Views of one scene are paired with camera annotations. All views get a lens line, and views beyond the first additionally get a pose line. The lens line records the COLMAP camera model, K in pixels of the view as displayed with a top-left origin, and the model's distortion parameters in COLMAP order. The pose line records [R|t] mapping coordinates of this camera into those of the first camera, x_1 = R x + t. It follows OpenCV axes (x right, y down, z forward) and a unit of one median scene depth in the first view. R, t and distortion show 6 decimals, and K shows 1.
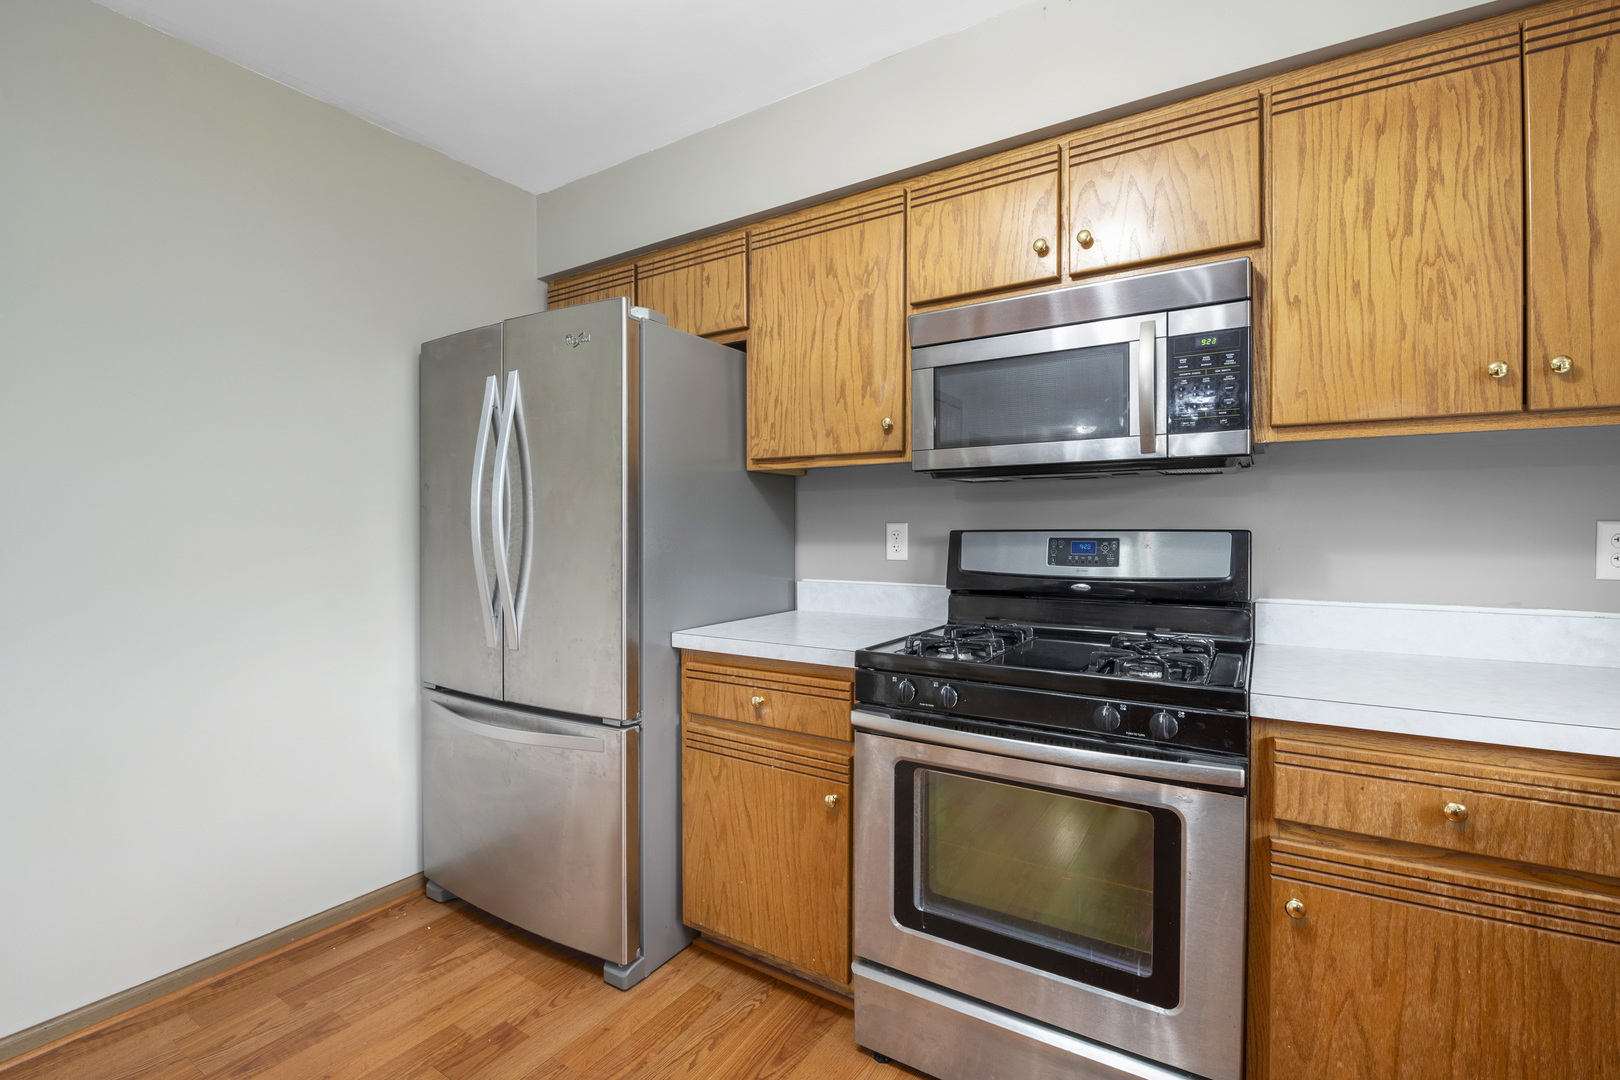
lens RADIAL K [[727.4, 0, 793.3], [0, 727.4, 532.5], [0, 0, 1]] dist [-0.013604, -0.000987]
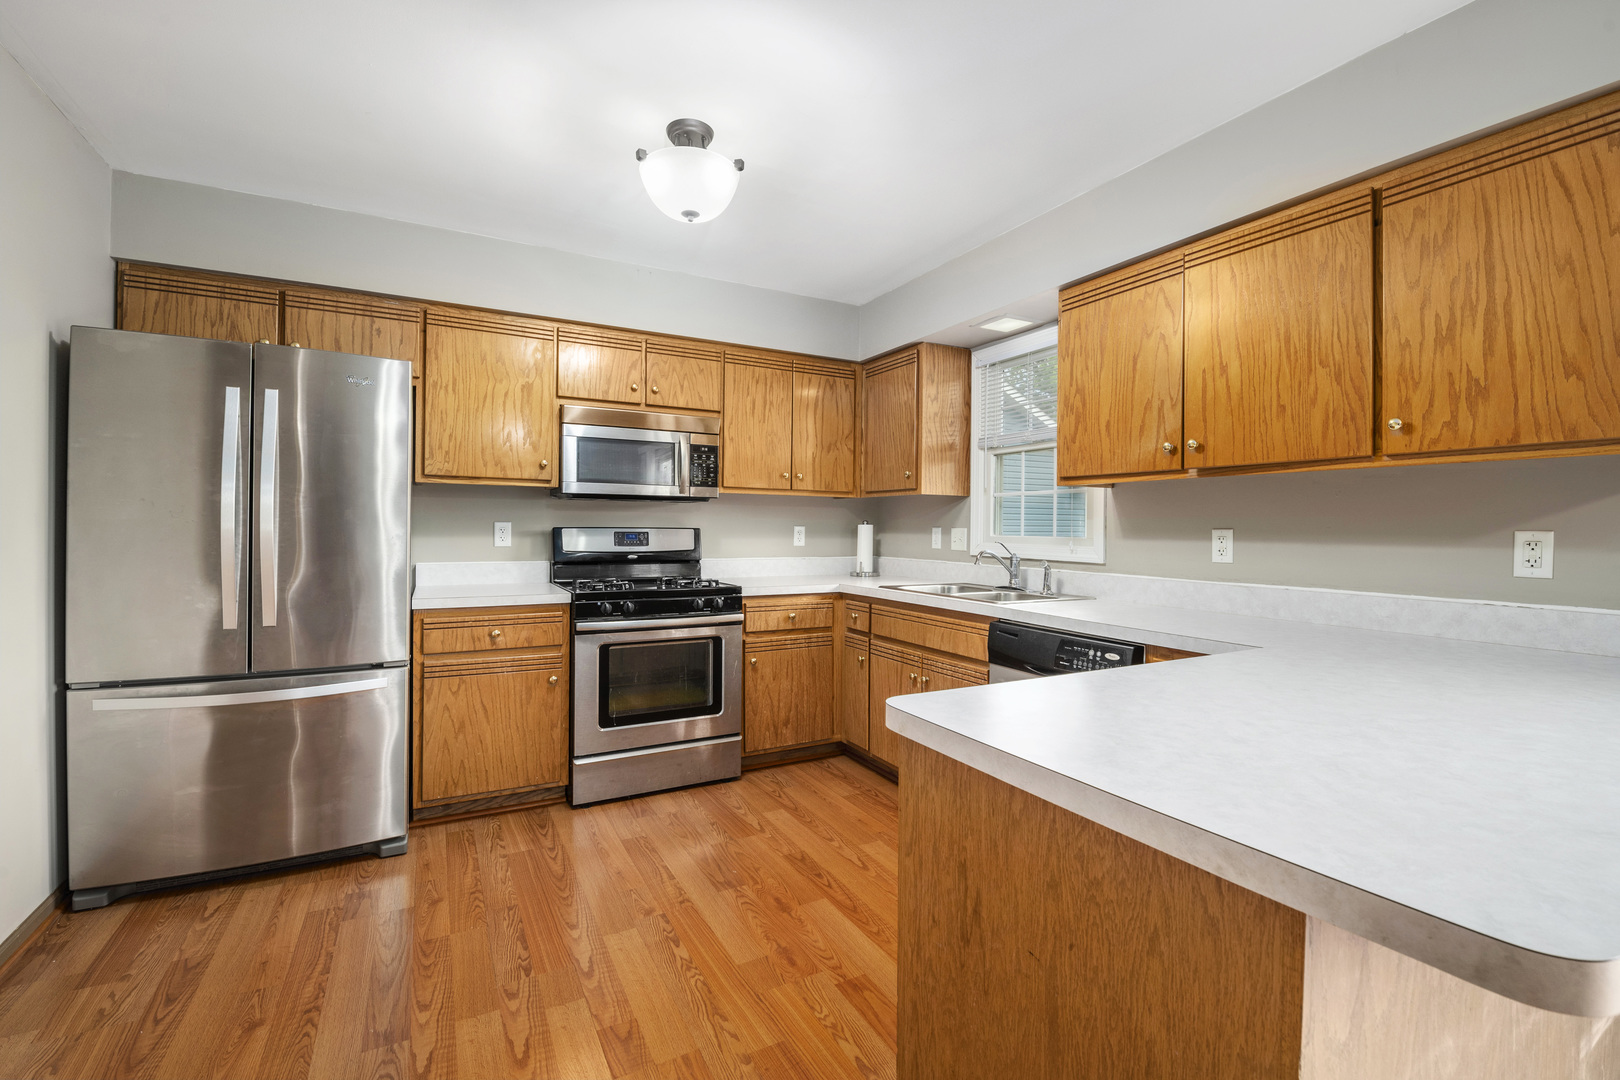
lens RADIAL K [[705.4, 0, 813.8], [0, 705.4, 536.8], [0, 0, 1]] dist [-0.000726, -0.009990]
pose [[0.475511, -0.004846, 0.879696, -1.090927], [-0.004645, 0.999957, 0.008019, 0.003728], [-0.879697, -0.007899, 0.475468, -0.353634]]
